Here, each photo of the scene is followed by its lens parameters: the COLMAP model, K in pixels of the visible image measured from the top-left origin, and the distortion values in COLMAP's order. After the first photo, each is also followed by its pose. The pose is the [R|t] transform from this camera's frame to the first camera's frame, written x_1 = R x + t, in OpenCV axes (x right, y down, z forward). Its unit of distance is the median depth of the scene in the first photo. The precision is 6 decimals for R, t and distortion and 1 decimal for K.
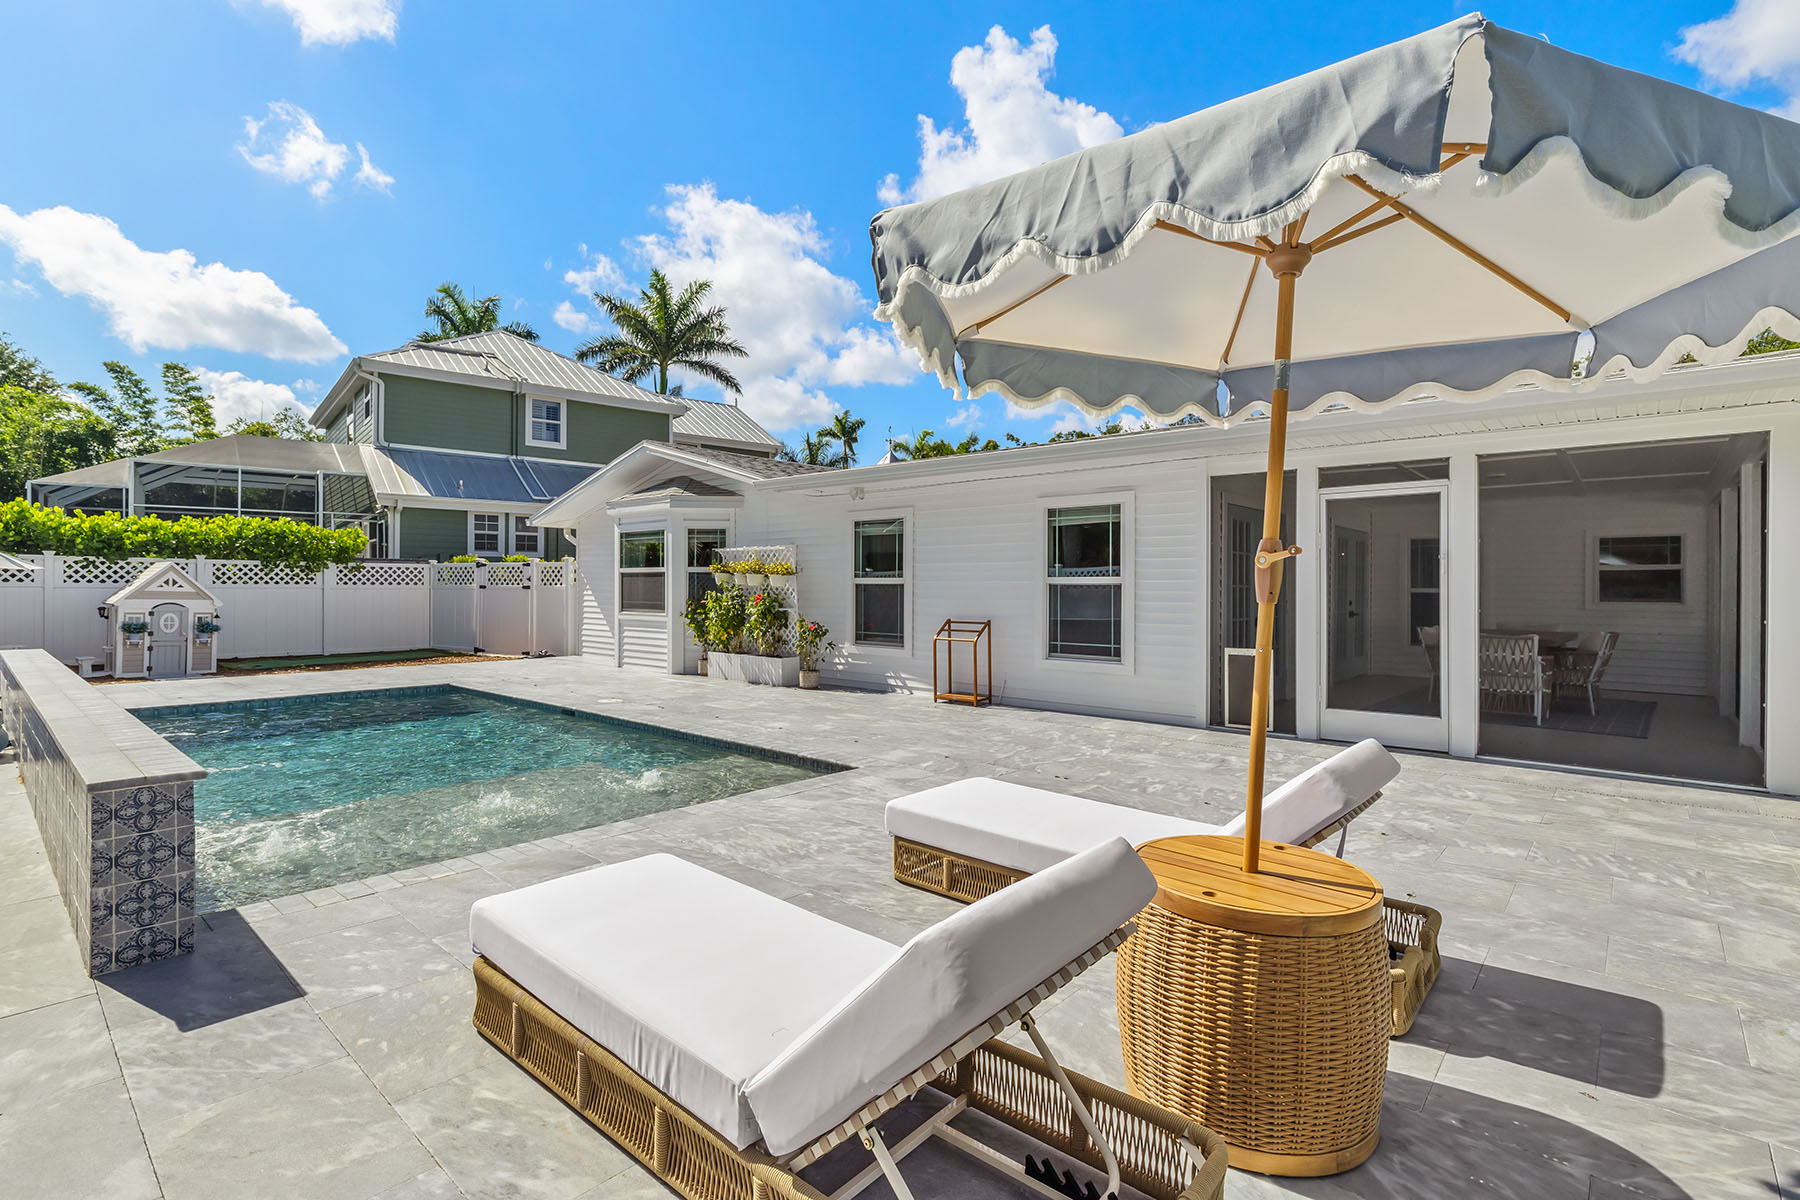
lens RADIAL K [[824.8, 0, 900.8], [0, 824.8, 589.9], [0, 0, 1]] dist [-0.008917, -0.000024]
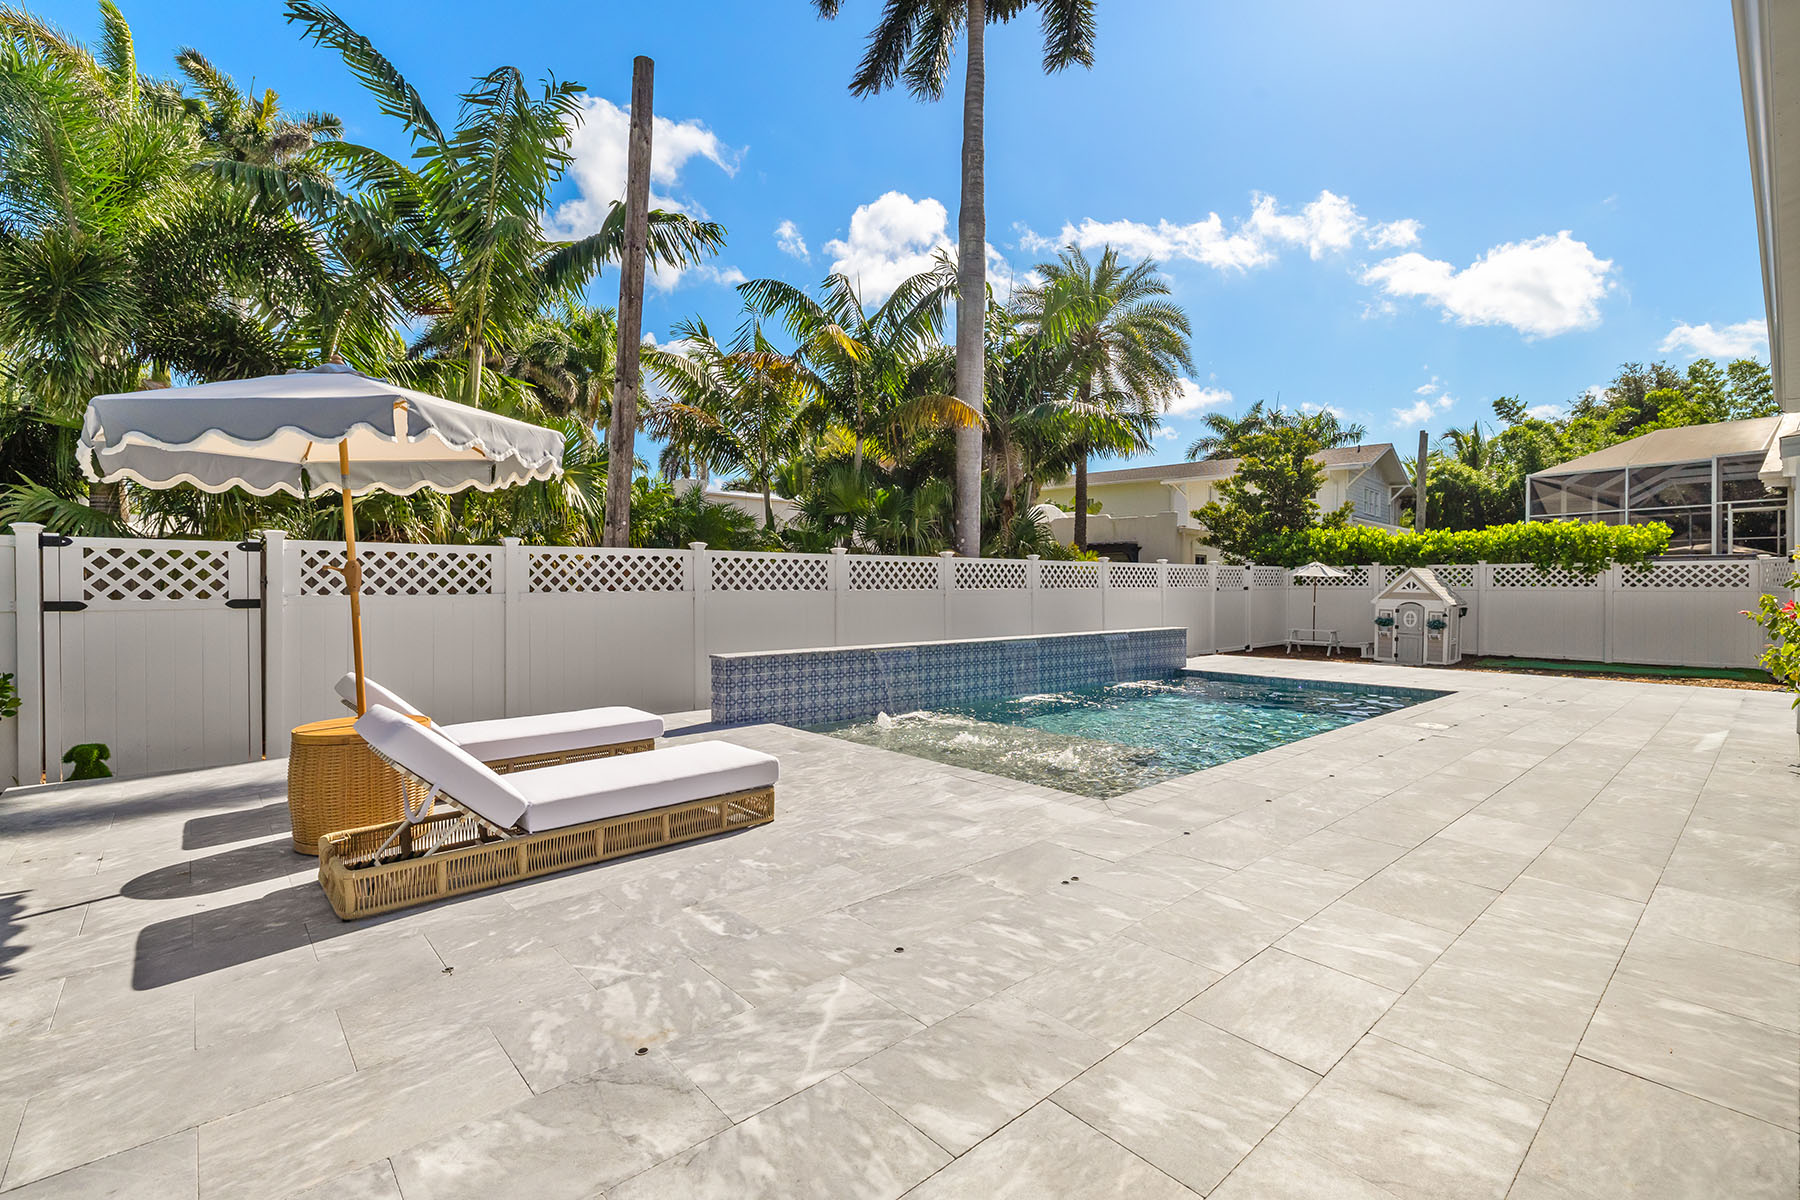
lens RADIAL K [[793.8, 0, 897.0], [0, 793.8, 591.3], [0, 0, 1]] dist [-0.013184, 0.000600]
pose [[-0.104831, 0.000822, -0.994490, 0.324493], [-0.004535, 0.999989, 0.001304, 0.001563], [0.994480, 0.004647, -0.104827, 0.368078]]
